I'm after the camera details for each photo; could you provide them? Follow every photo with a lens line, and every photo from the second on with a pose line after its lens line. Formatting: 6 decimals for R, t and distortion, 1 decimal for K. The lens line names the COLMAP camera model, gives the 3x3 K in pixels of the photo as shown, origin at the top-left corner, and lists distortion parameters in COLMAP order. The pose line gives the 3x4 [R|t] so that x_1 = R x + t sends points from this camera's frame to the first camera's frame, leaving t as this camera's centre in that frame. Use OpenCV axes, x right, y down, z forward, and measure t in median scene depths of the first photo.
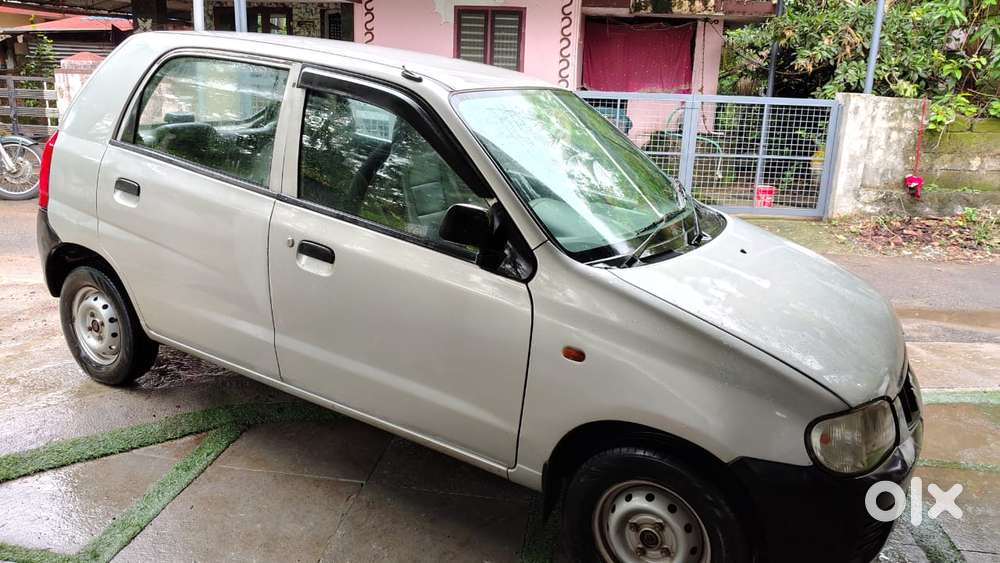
lens RADIAL K [[758.9, 0, 475.9], [0, 758.9, 282.3], [0, 0, 1]] dist [0.031033, -0.058620]
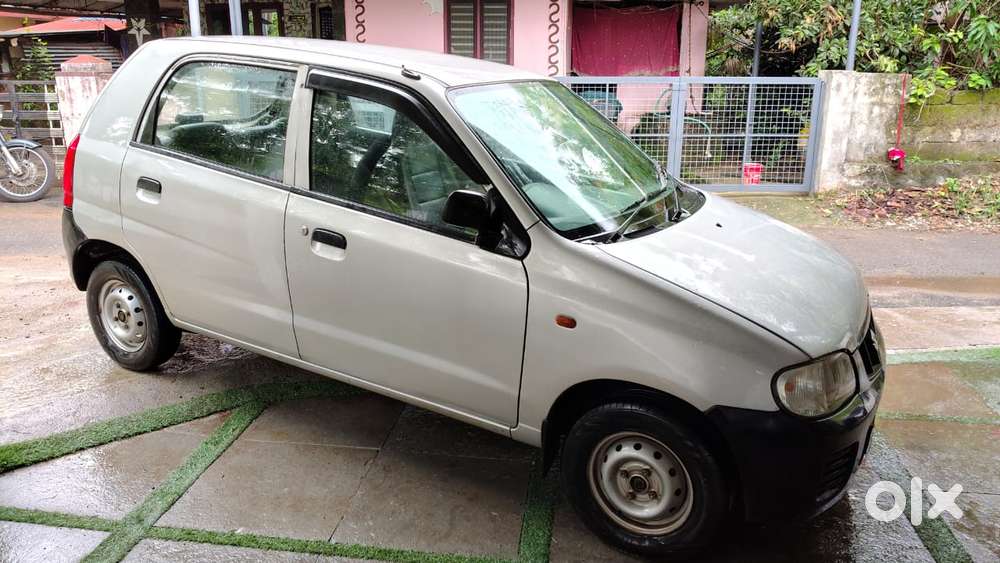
lens RADIAL K [[758.9, 0, 475.9], [0, 758.9, 282.3], [0, 0, 1]] dist [0.031033, -0.058620]
pose [[0.999422, -0.033862, 0.003141, -0.003215], [0.033804, 0.999285, 0.016963, 0.008443], [-0.003713, -0.016847, 0.999851, -0.072448]]
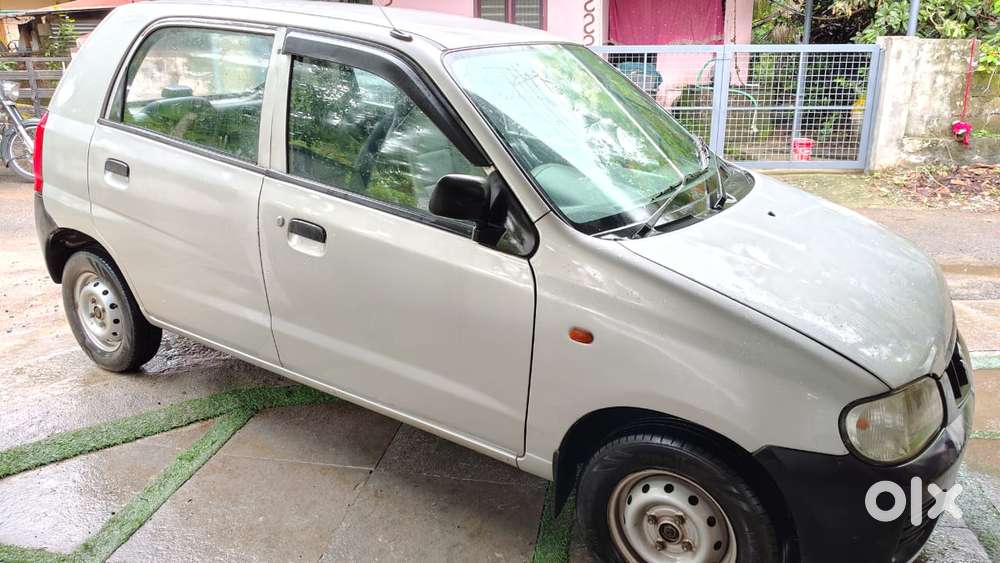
lens RADIAL K [[762.2, 0, 476.4], [0, 762.2, 283.4], [0, 0, 1]] dist [0.001167, -0.010862]
pose [[0.998434, -0.030509, -0.046889, 0.029930], [0.032700, 0.998374, 0.046690, -0.009198], [0.045388, -0.048150, 0.997808, 0.053302]]
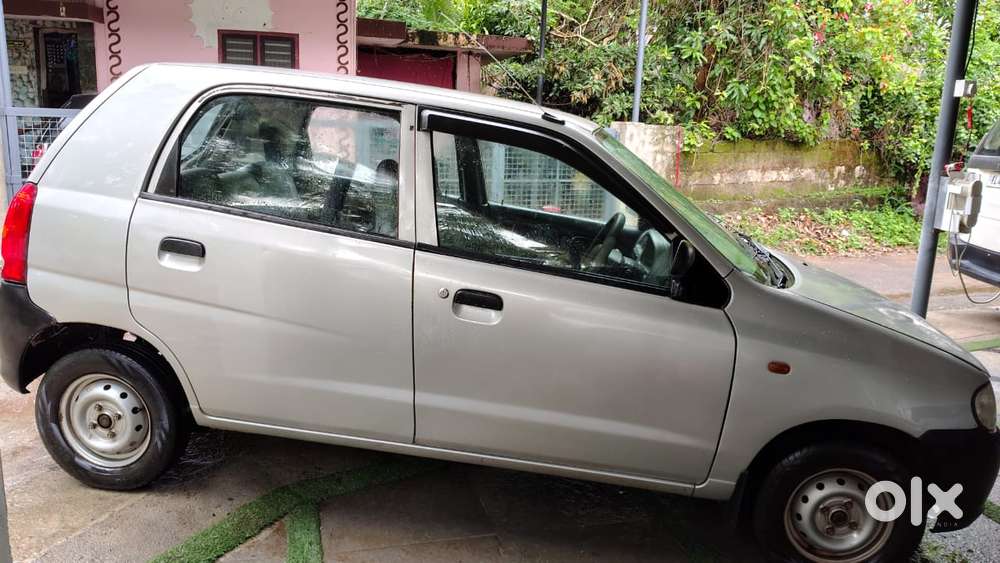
lens RADIAL K [[766.9, 0, 495.7], [0, 766.9, 280.5], [0, 0, 1]] dist [0.053178, -0.118767]
pose [[0.911790, -0.088854, 0.400928, -0.434541], [0.103159, 0.994564, -0.014187, -0.036896], [-0.397488, 0.054295, 0.916000, 0.074677]]
